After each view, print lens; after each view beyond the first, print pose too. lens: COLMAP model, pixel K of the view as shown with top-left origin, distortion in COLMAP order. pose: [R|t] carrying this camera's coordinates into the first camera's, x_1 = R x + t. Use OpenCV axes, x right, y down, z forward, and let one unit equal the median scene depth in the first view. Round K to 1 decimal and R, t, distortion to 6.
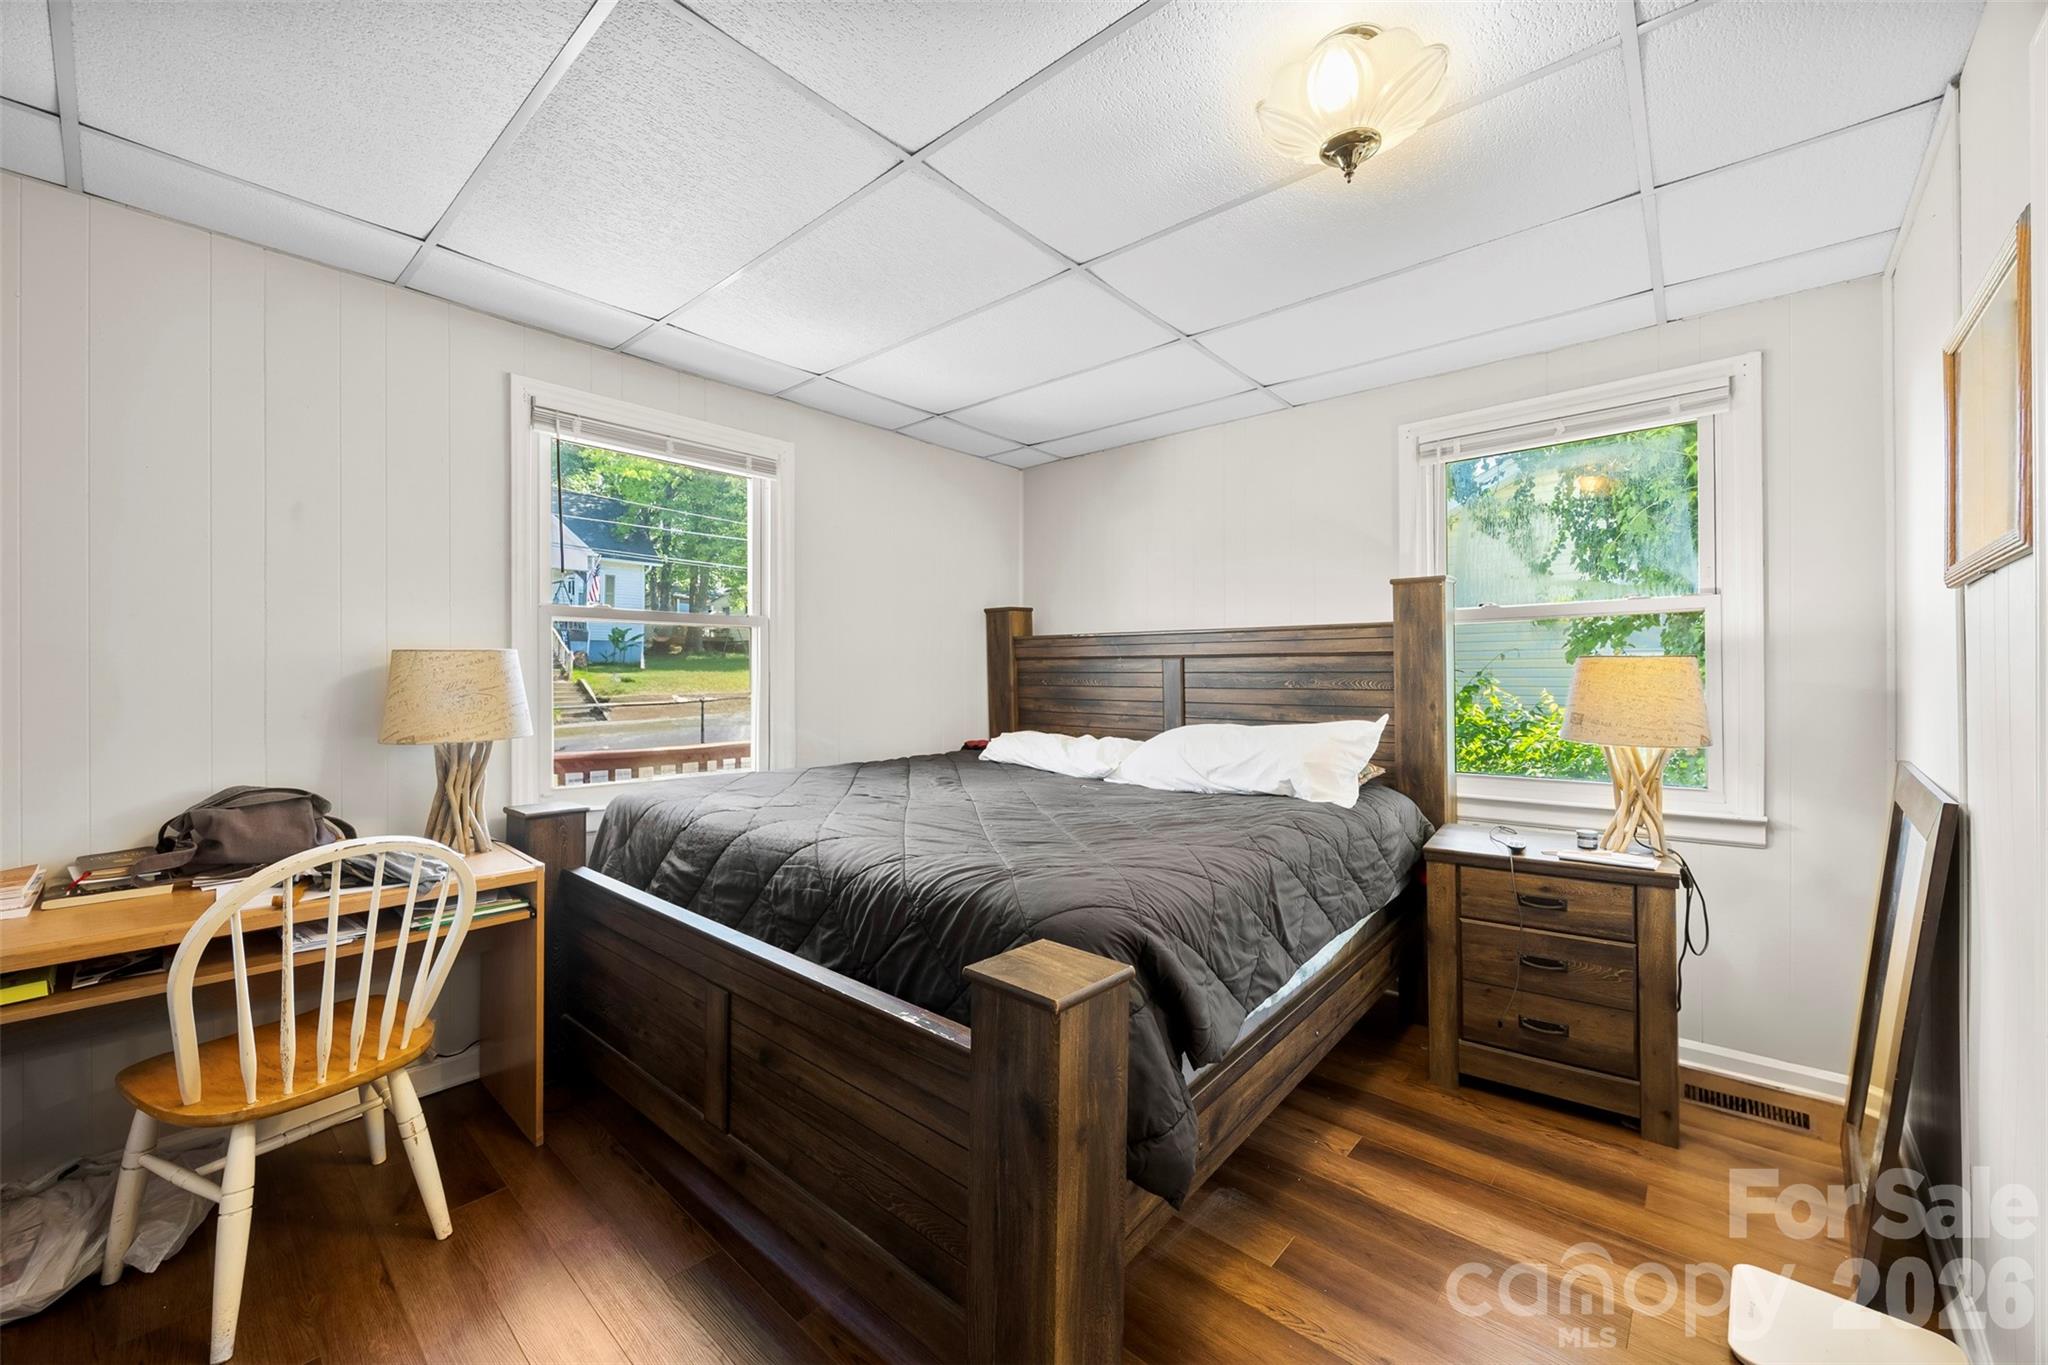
lens RADIAL K [[795.3, 0, 1011.4], [0, 795.3, 684.4], [0, 0, 1]] dist [-0.005124, 0.000642]
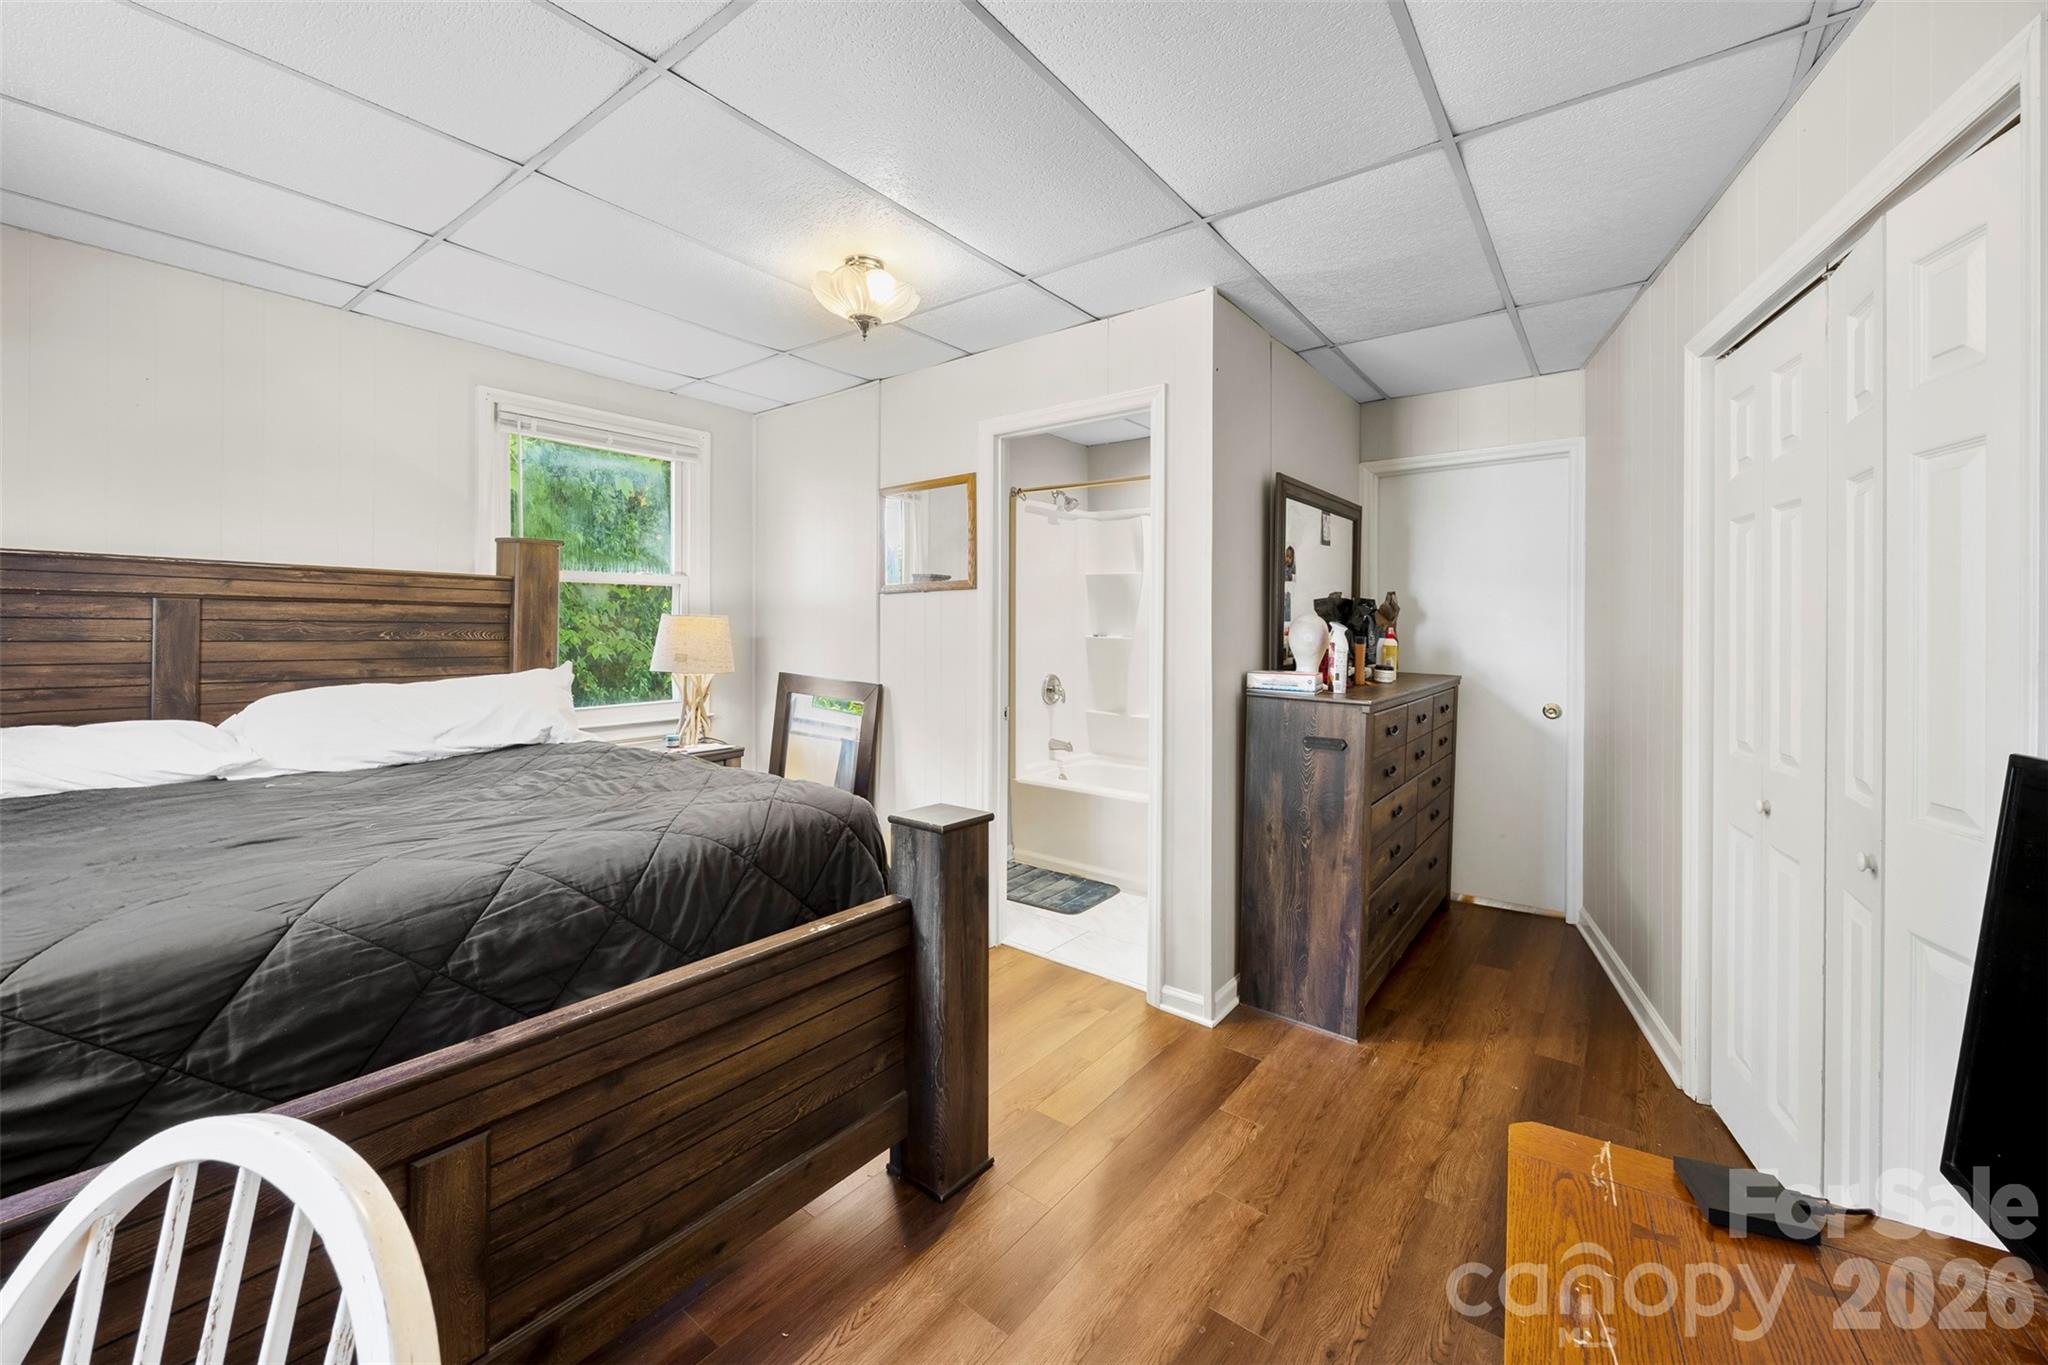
lens RADIAL K [[795.3, 0, 1042.6], [0, 795.3, 628.6], [0, 0, 1]] dist [-0.005124, 0.000642]
pose [[-0.100015, -0.000563, 0.994986, -0.639807], [-0.000919, 0.999999, 0.000473, -0.009379], [-0.994986, -0.000867, -0.100015, 0.385022]]
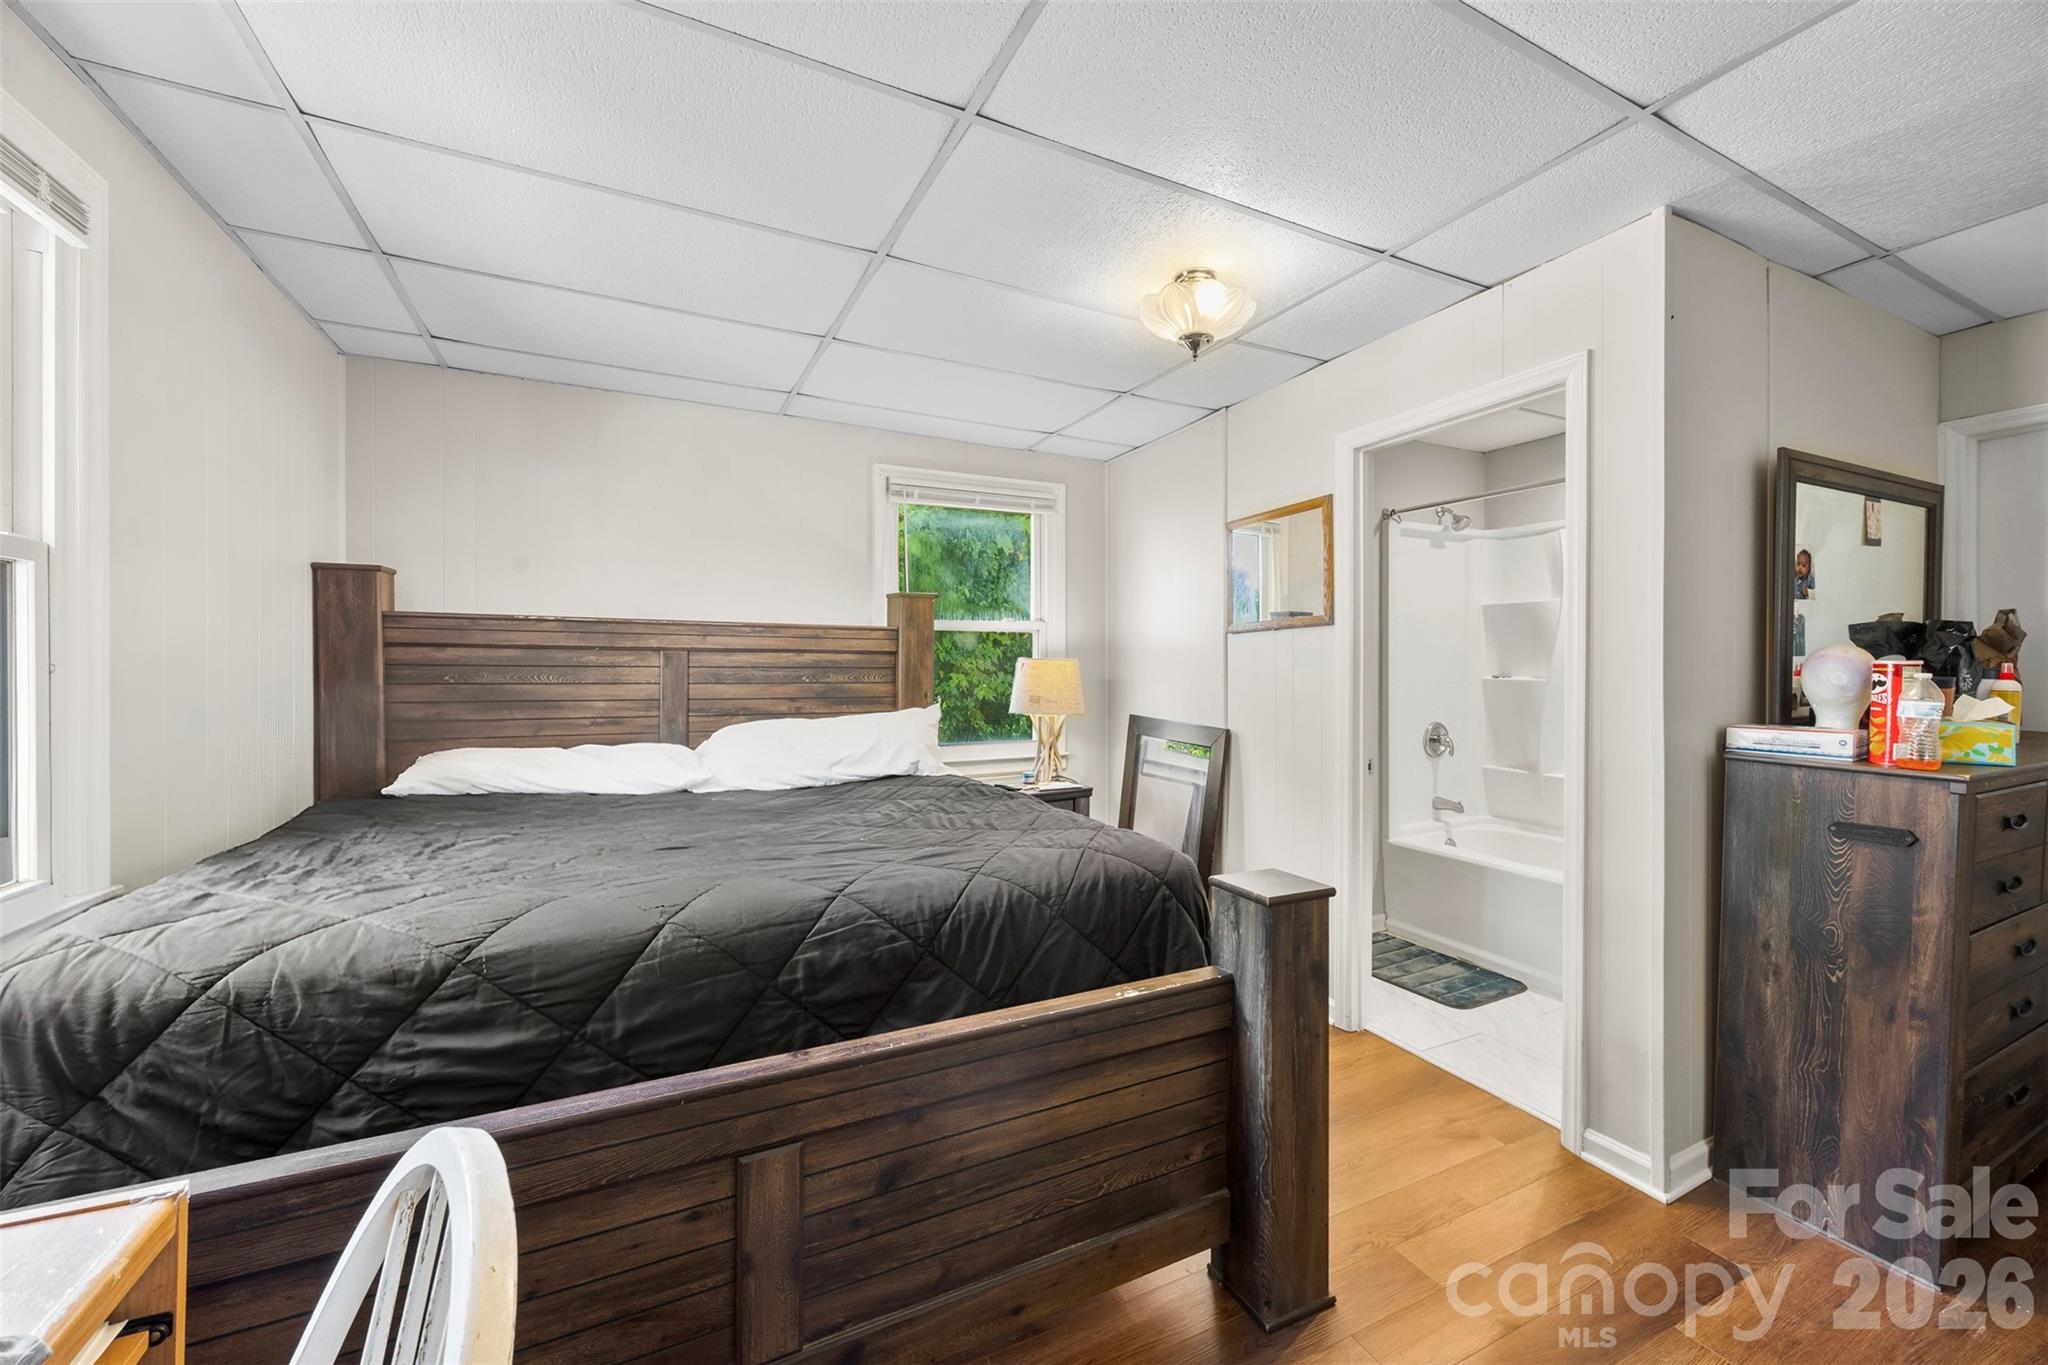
lens RADIAL K [[795.3, 0, 1025.1], [0, 795.3, 676.5], [0, 0, 1]] dist [-0.005124, 0.000642]
pose [[0.366597, -0.008061, 0.930345, -0.569786], [0.006476, 0.999960, 0.006112, -0.008176], [-0.930357, 0.003785, 0.366634, 0.355258]]
